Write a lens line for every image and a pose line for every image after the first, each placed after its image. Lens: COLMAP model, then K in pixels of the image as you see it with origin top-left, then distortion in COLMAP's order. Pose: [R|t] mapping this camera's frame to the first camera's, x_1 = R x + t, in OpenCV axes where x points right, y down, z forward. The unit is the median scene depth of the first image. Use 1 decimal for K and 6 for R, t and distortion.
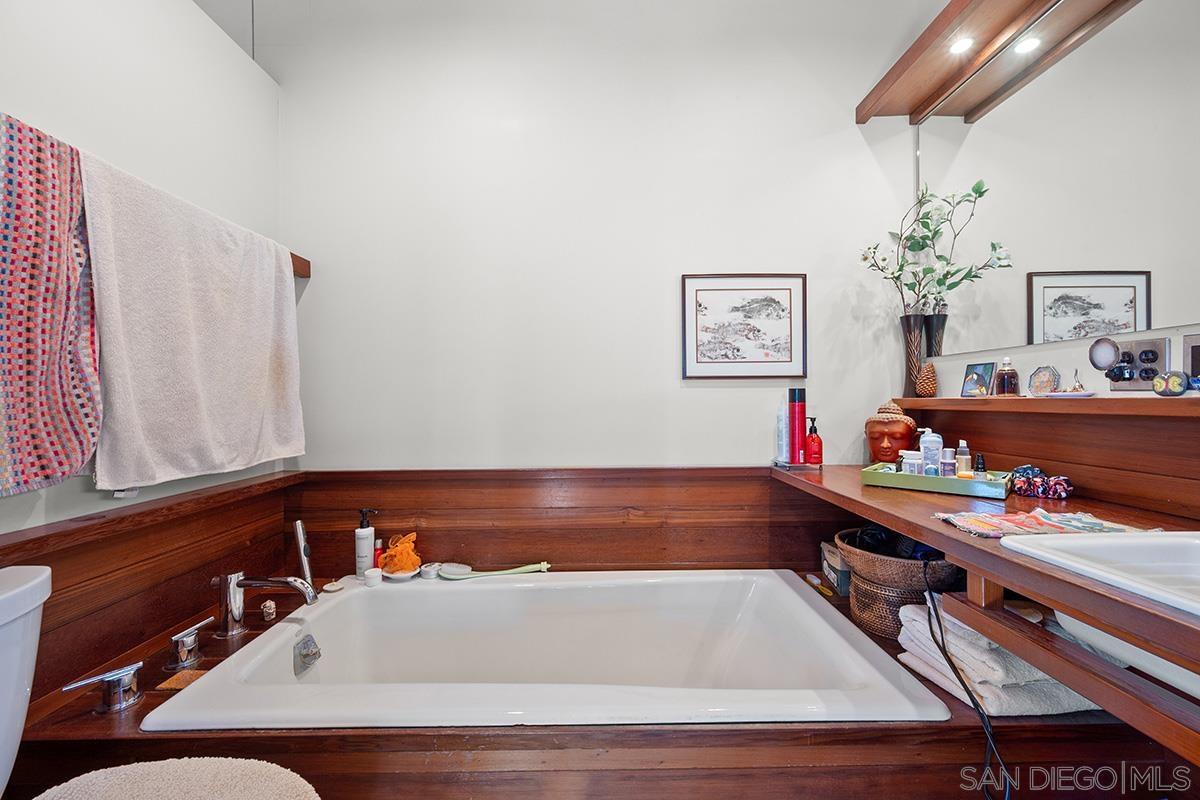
lens RADIAL K [[486.7, 0, 587.0], [0, 486.7, 401.6], [0, 0, 1]] dist [0.000871, 0.000032]
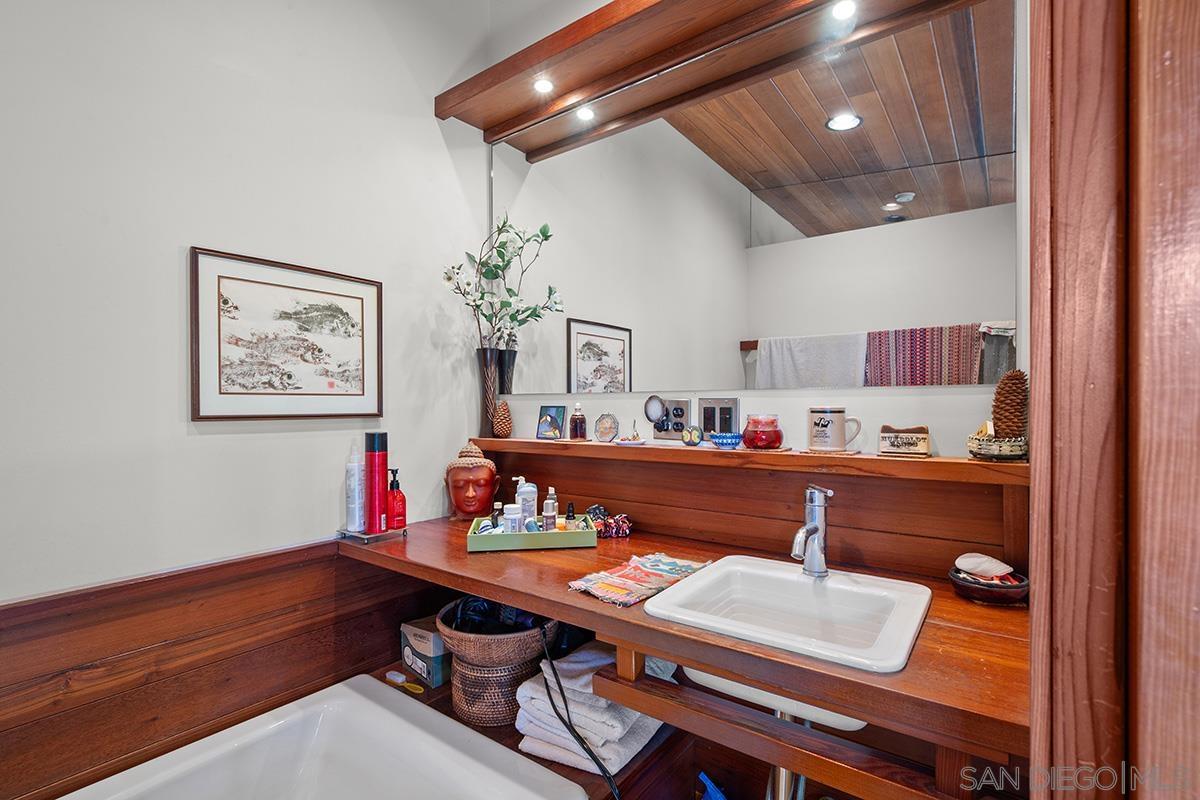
lens RADIAL K [[571.0, 0, 617.2], [0, 571.0, 405.5], [0, 0, 1]] dist [-0.000811, 0.000191]
pose [[0.582952, 0.005327, 0.812489, -0.072489], [0.000876, 0.999974, -0.007185, -0.062257], [-0.812506, 0.004900, 0.582932, 0.174179]]
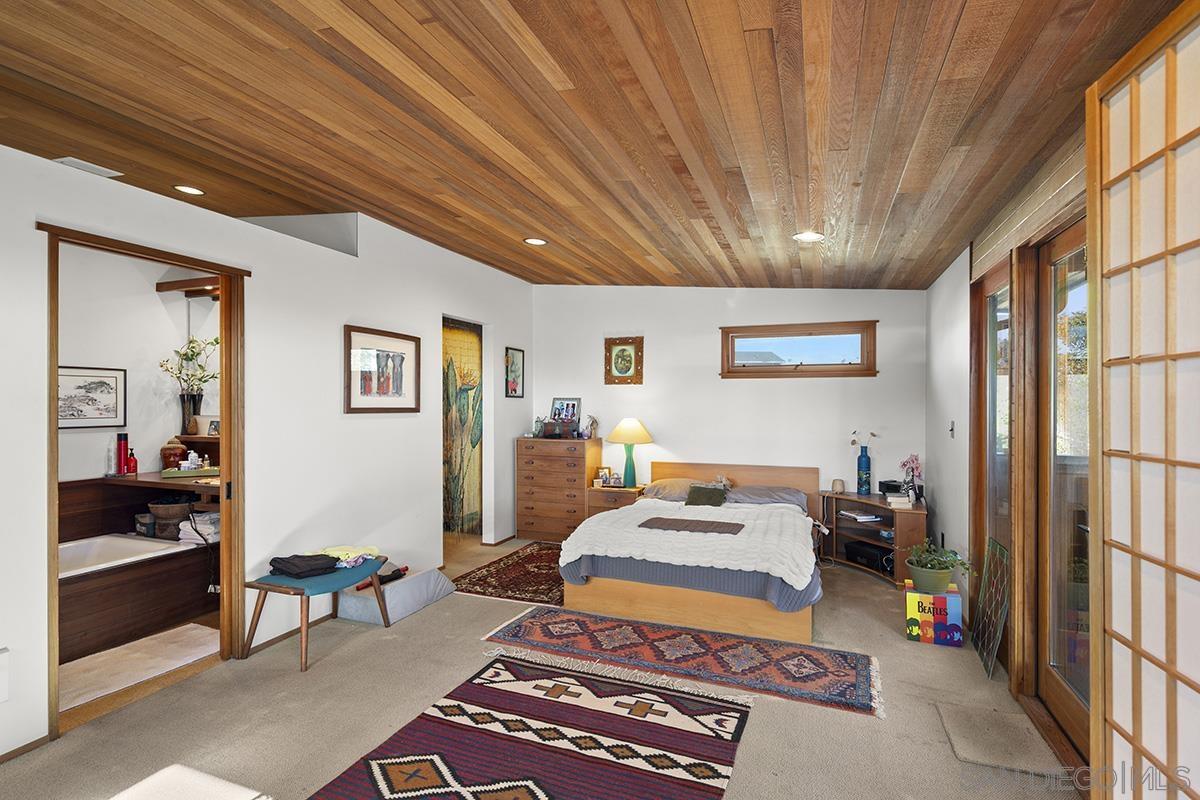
lens RADIAL K [[574.7, 0, 600.4], [0, 574.7, 400.6], [0, 0, 1]] dist [-0.001483, 0.000110]
pose [[0.350371, 0.012720, 0.936525, -0.986498], [0.002101, 0.999895, -0.014367, -0.116690], [-0.936609, 0.007001, 0.350307, -1.485090]]
